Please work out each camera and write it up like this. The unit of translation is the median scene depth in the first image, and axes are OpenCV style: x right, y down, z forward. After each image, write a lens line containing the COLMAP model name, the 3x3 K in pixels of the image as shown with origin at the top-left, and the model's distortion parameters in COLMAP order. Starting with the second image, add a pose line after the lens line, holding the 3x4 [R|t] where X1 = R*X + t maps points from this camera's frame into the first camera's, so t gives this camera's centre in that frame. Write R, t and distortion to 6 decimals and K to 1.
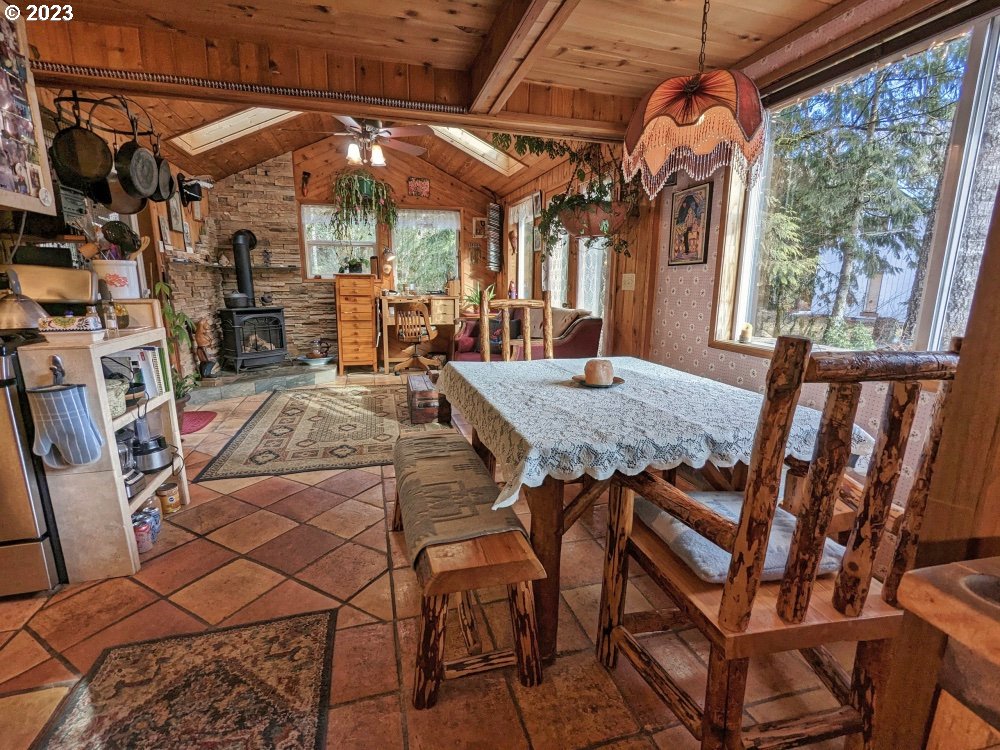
lens RADIAL K [[468.8, 0, 510.1], [0, 468.8, 376.0], [0, 0, 1]] dist [-0.000802, -0.000259]
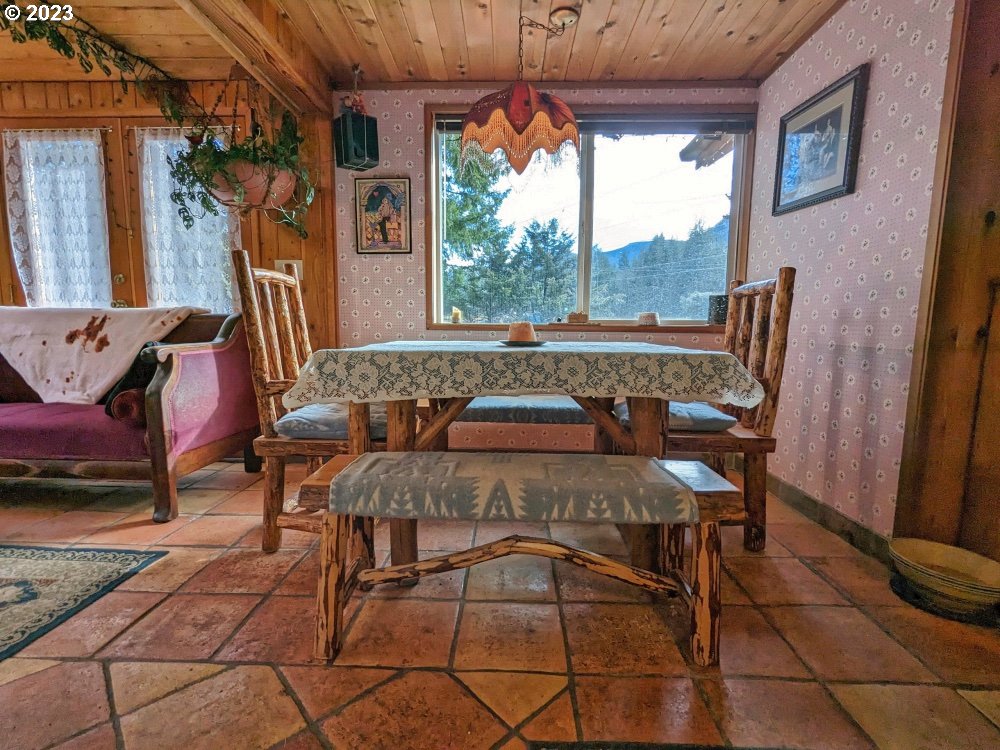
lens RADIAL K [[470.7, 0, 499.8], [0, 470.7, 378.4], [0, 0, 1]] dist [0.000511, -0.000480]
pose [[0.315386, -0.121864, 0.941106, -0.538213], [0.182112, 0.981060, 0.066007, 0.005892], [-0.931325, 0.150569, 0.331605, 0.471326]]
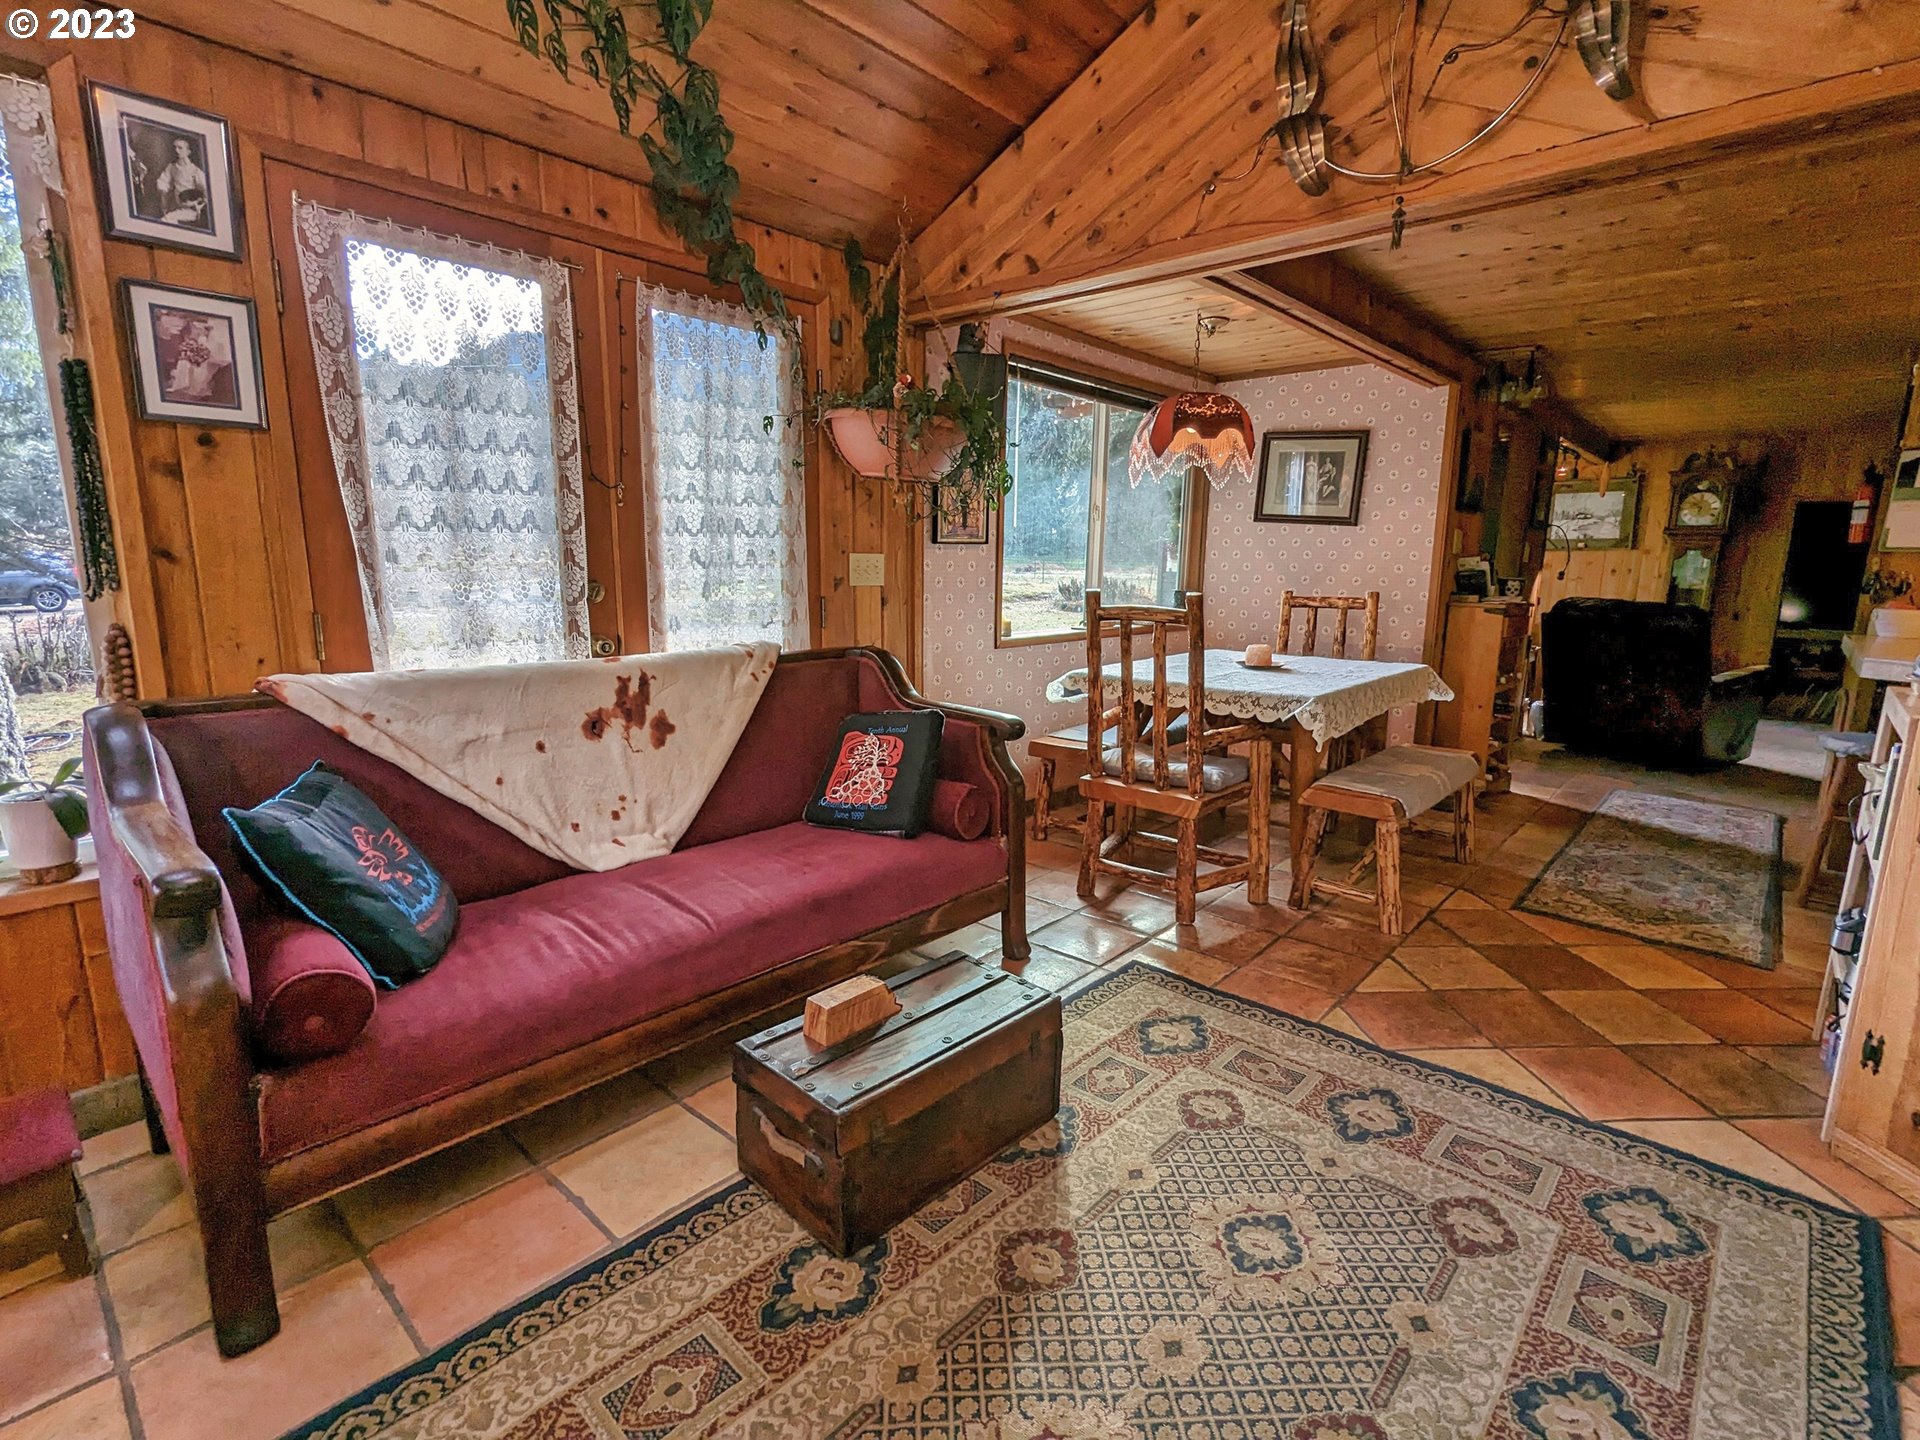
lens RADIAL K [[903.7, 0, 959.6], [0, 903.7, 726.6], [0, 0, 1]] dist [0.000511, -0.000480]
pose [[-0.515753, -0.174193, 0.838842, -0.805701], [0.151436, 0.945160, 0.289380, -0.371080], [-0.843248, 0.276279, -0.461090, 1.703776]]
